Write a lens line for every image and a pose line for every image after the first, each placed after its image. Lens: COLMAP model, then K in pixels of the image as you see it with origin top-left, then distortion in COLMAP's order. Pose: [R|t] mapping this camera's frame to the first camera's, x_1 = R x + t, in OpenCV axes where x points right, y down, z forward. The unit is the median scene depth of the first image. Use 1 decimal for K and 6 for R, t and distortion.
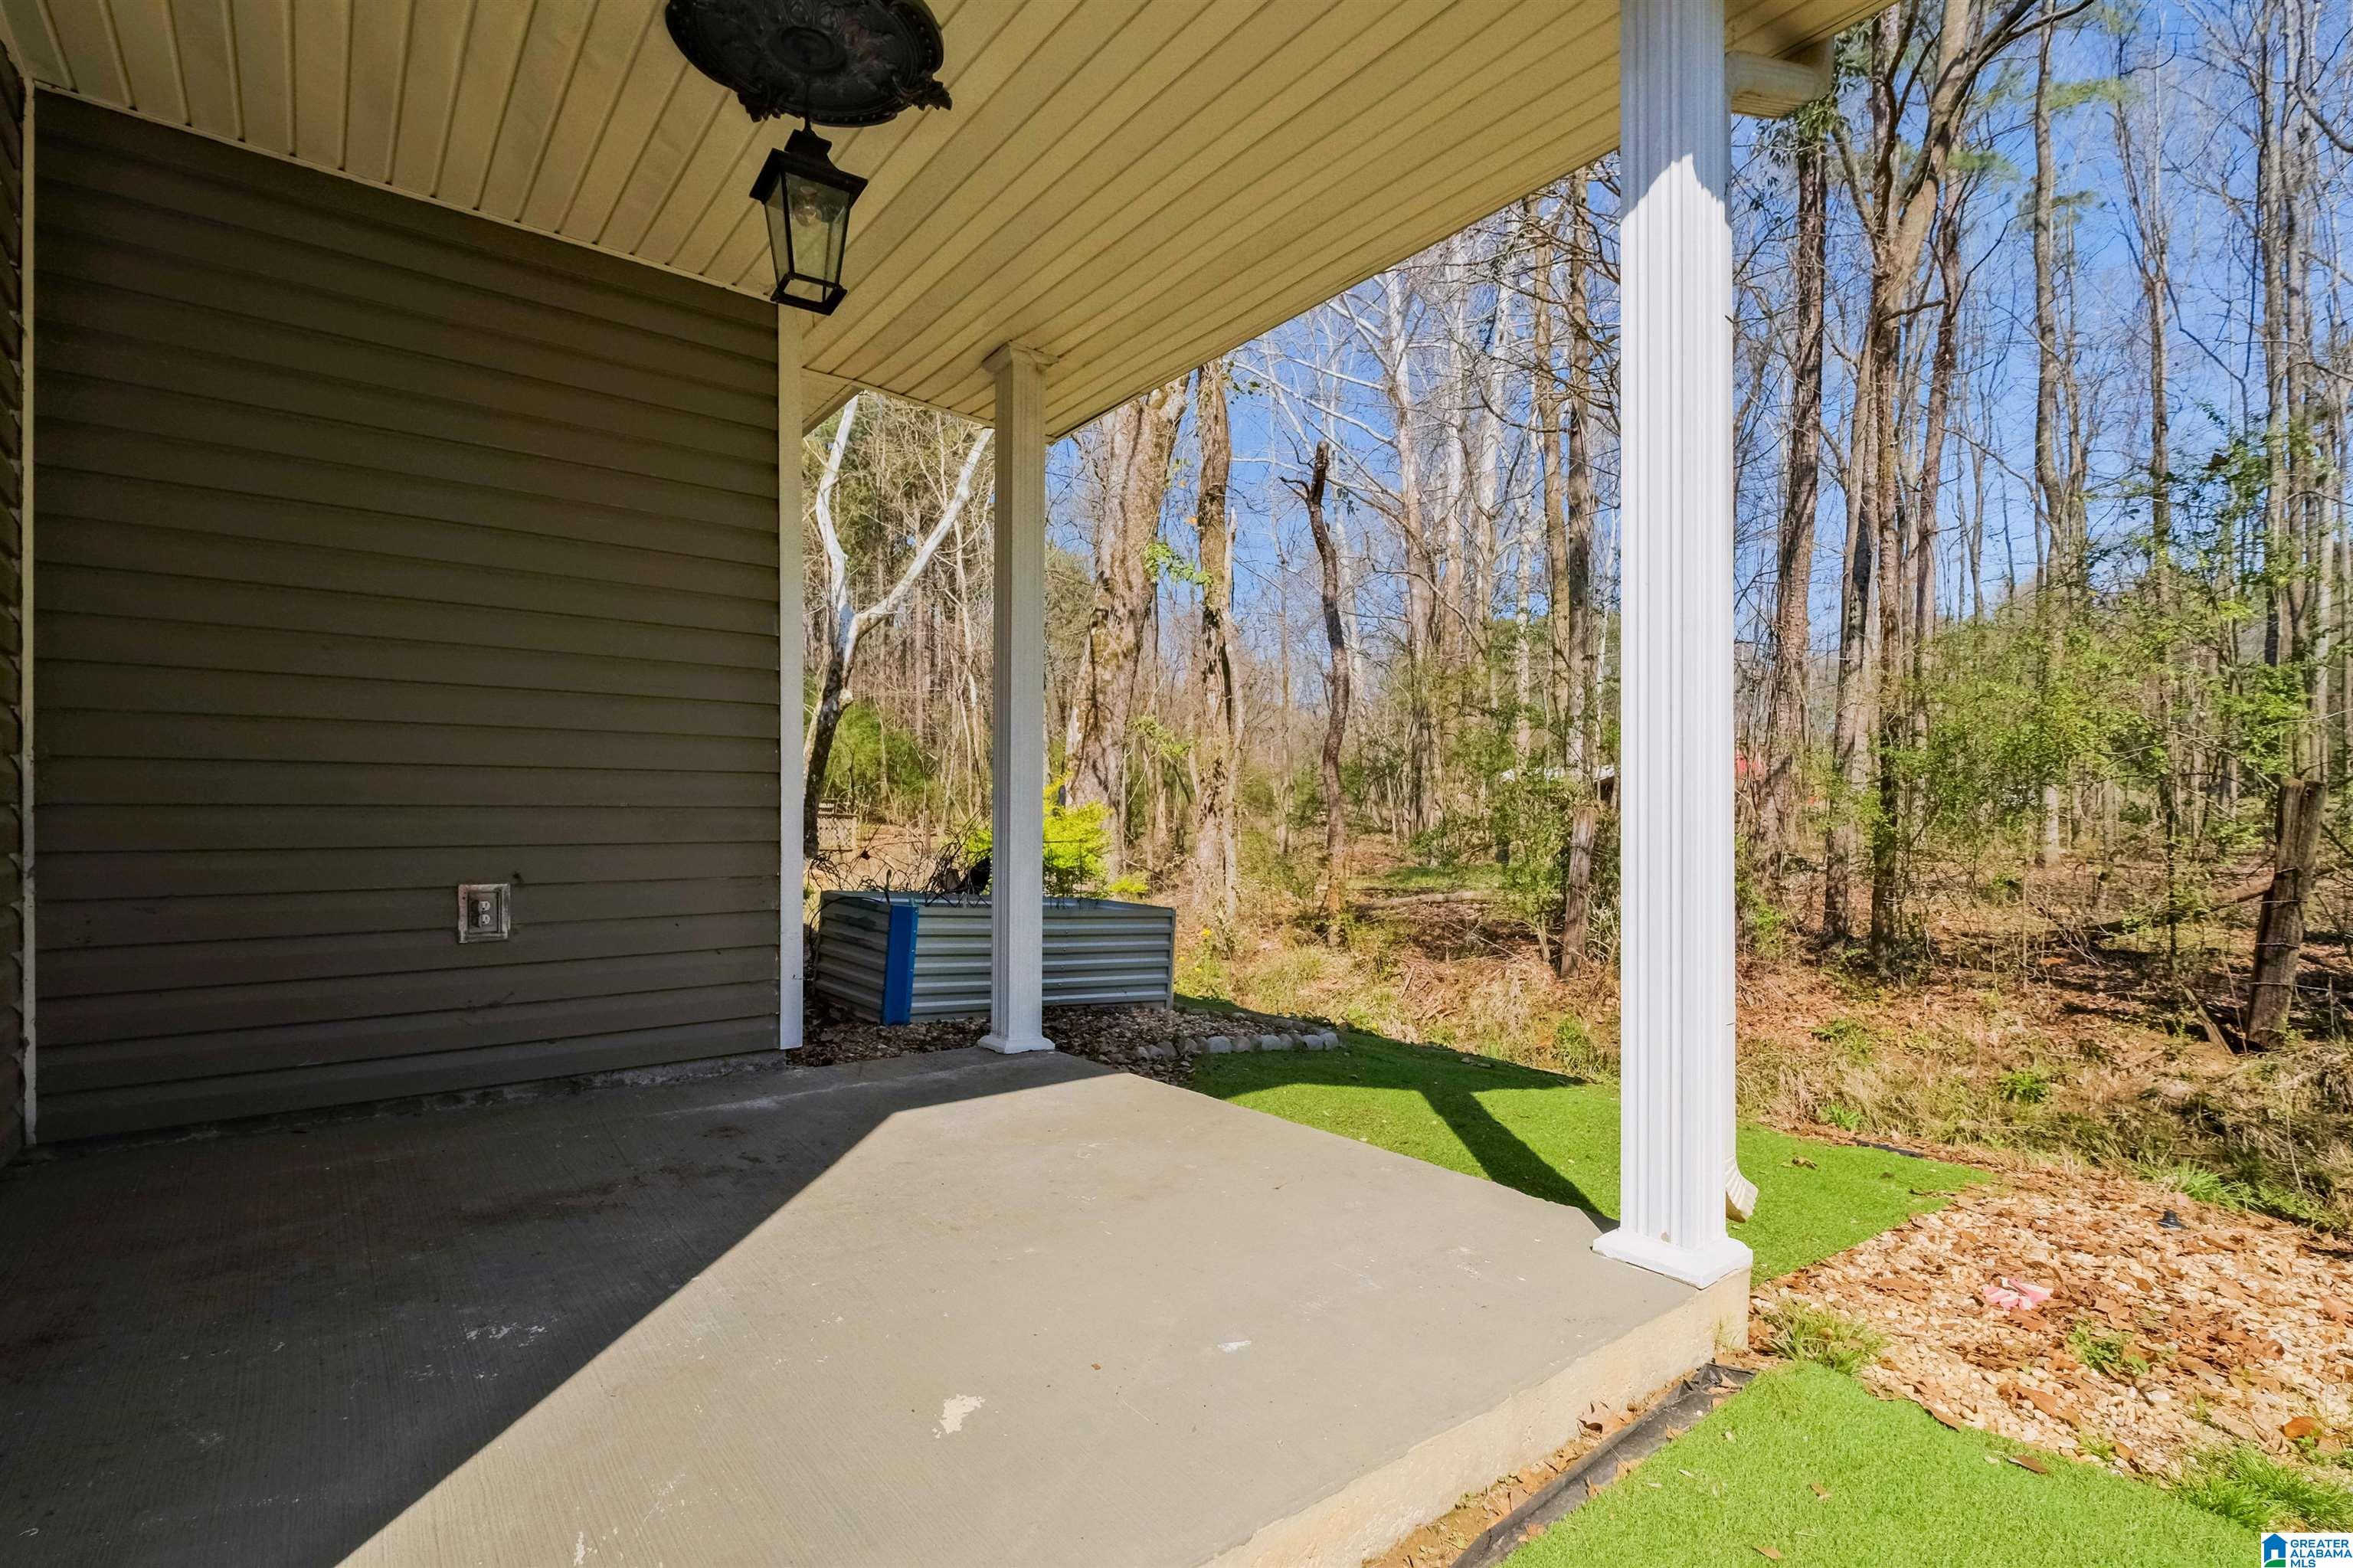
lens RADIAL K [[1075.6, 0, 1184.3], [0, 1075.6, 800.8], [0, 0, 1]] dist [0.002462, 0.000386]
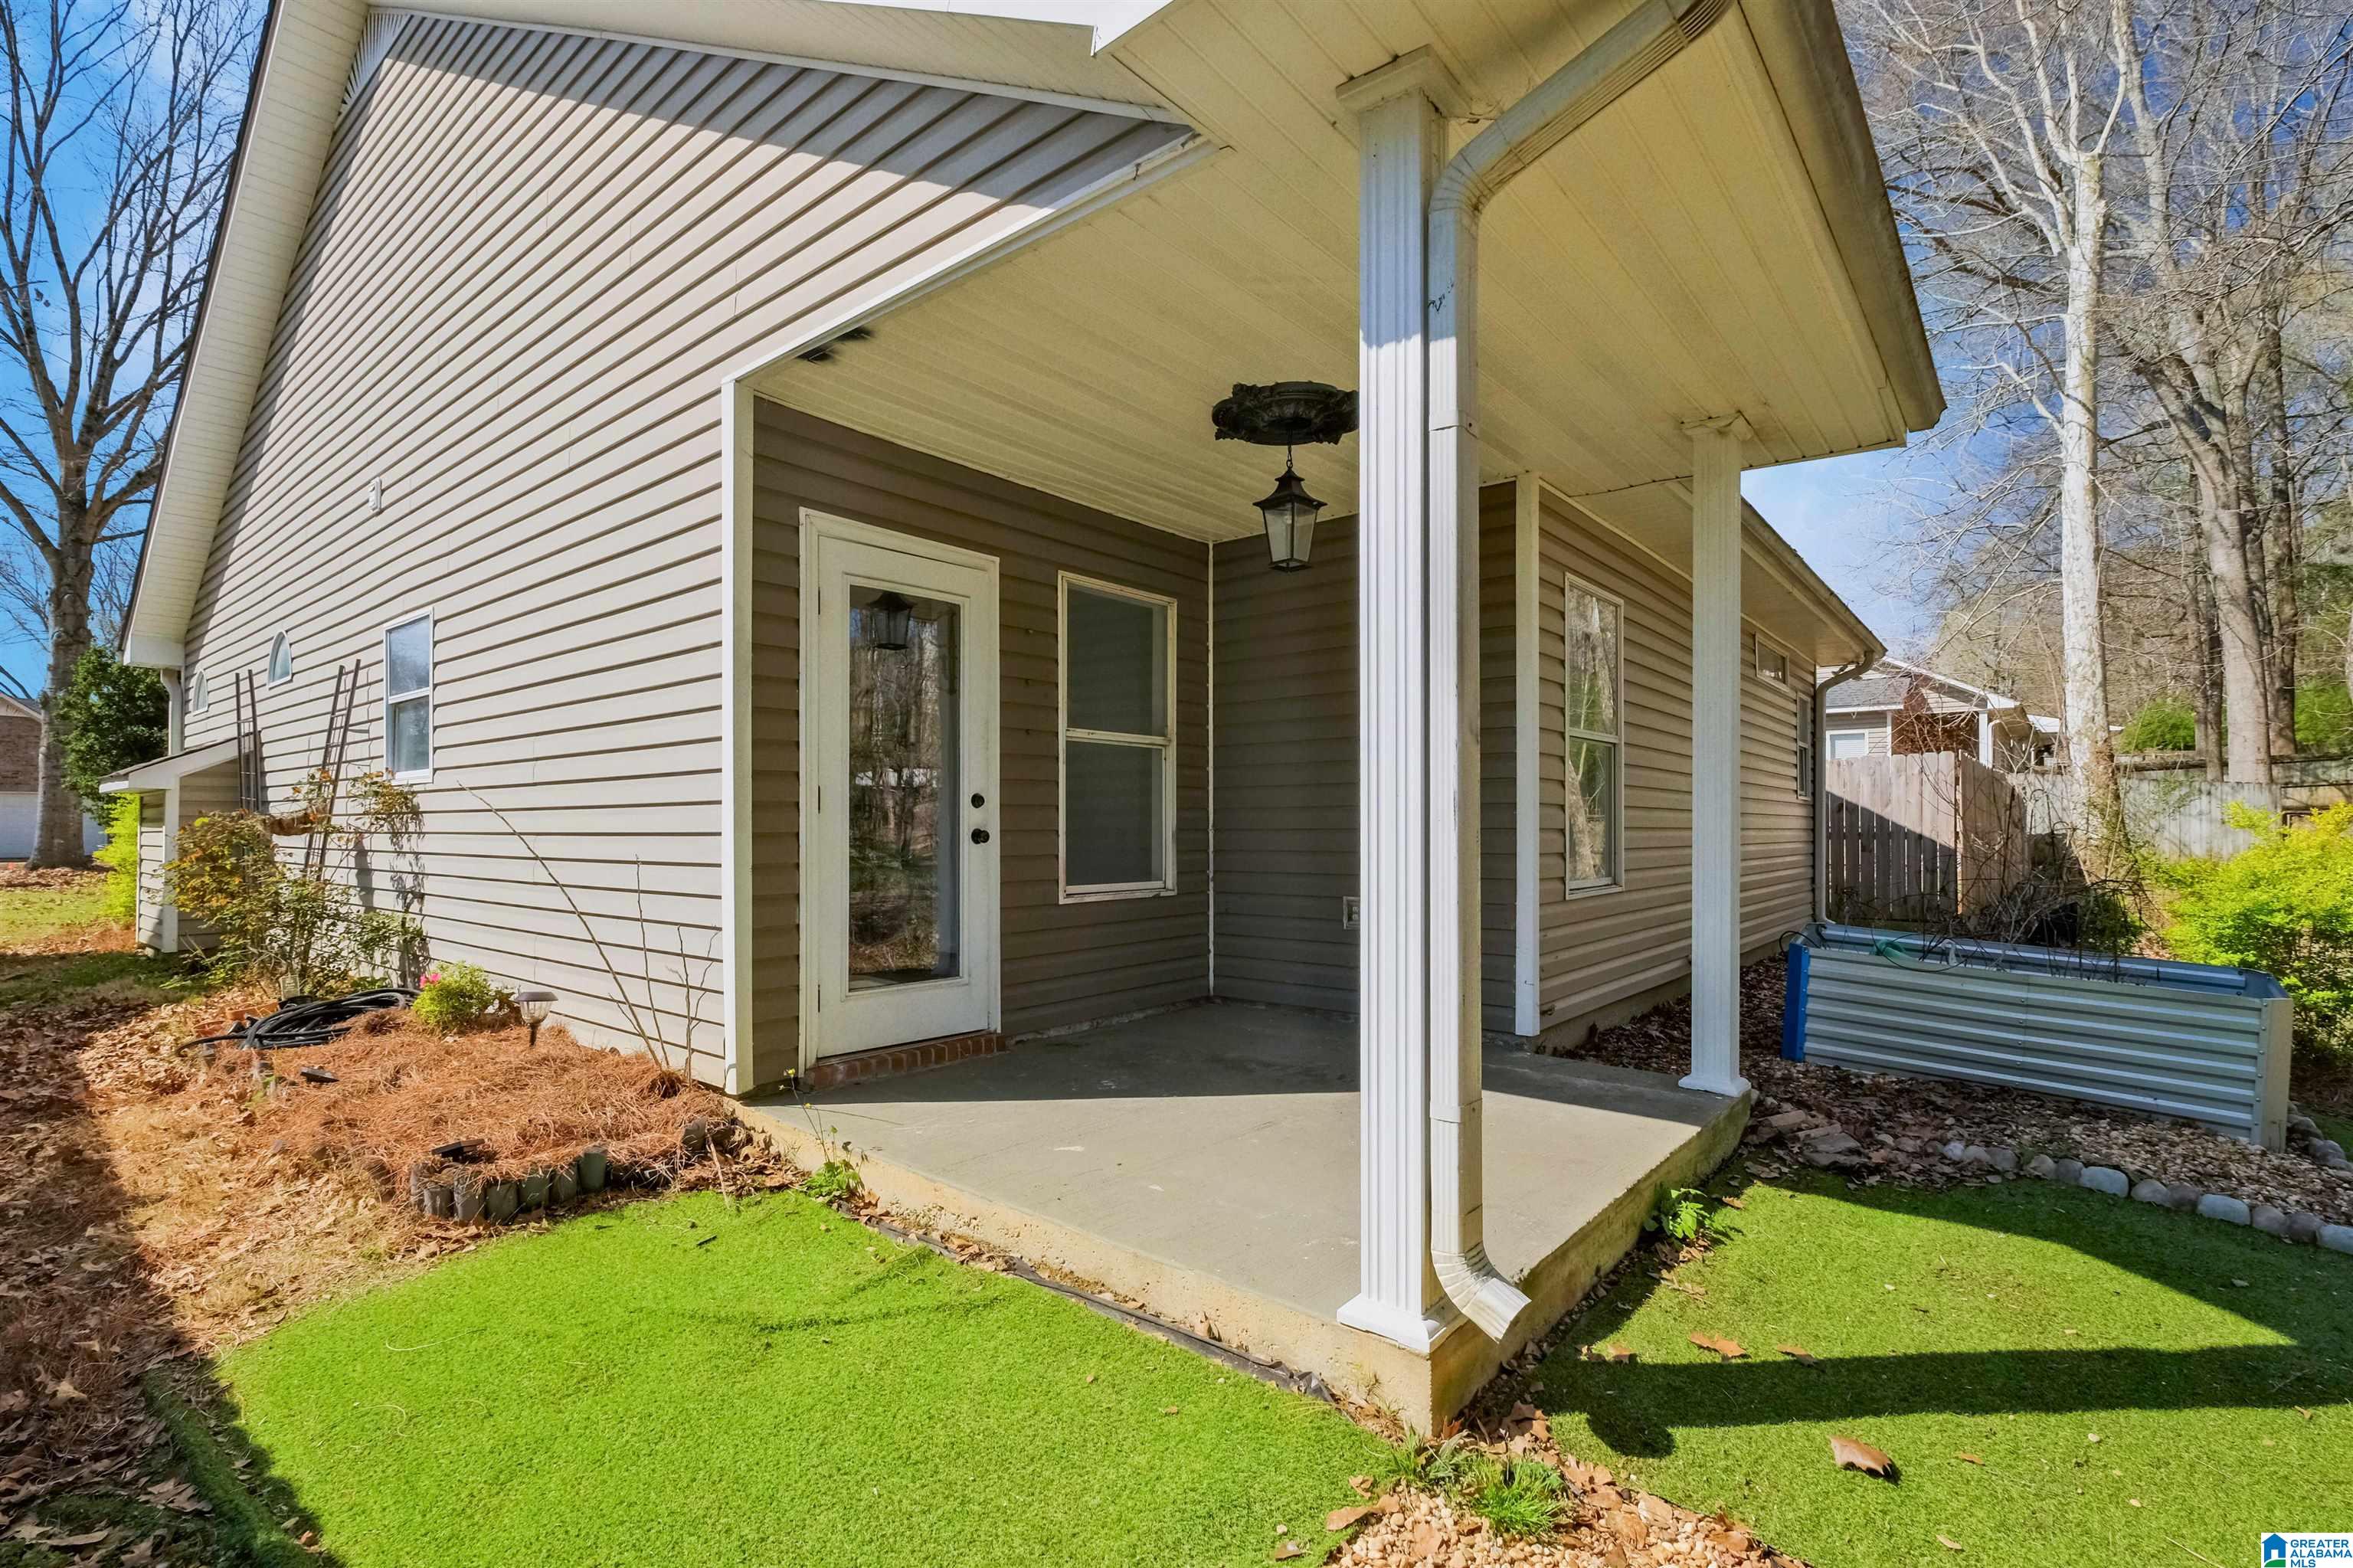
lens RADIAL K [[1075.6, 0, 1184.9], [0, 1075.6, 798.6], [0, 0, 1]] dist [0.002462, 0.000386]
pose [[0.200067, -0.018444, -0.979609, 0.888228], [0.025055, 0.999592, -0.013703, -0.057062], [0.979462, -0.021803, 0.200448, 0.340287]]
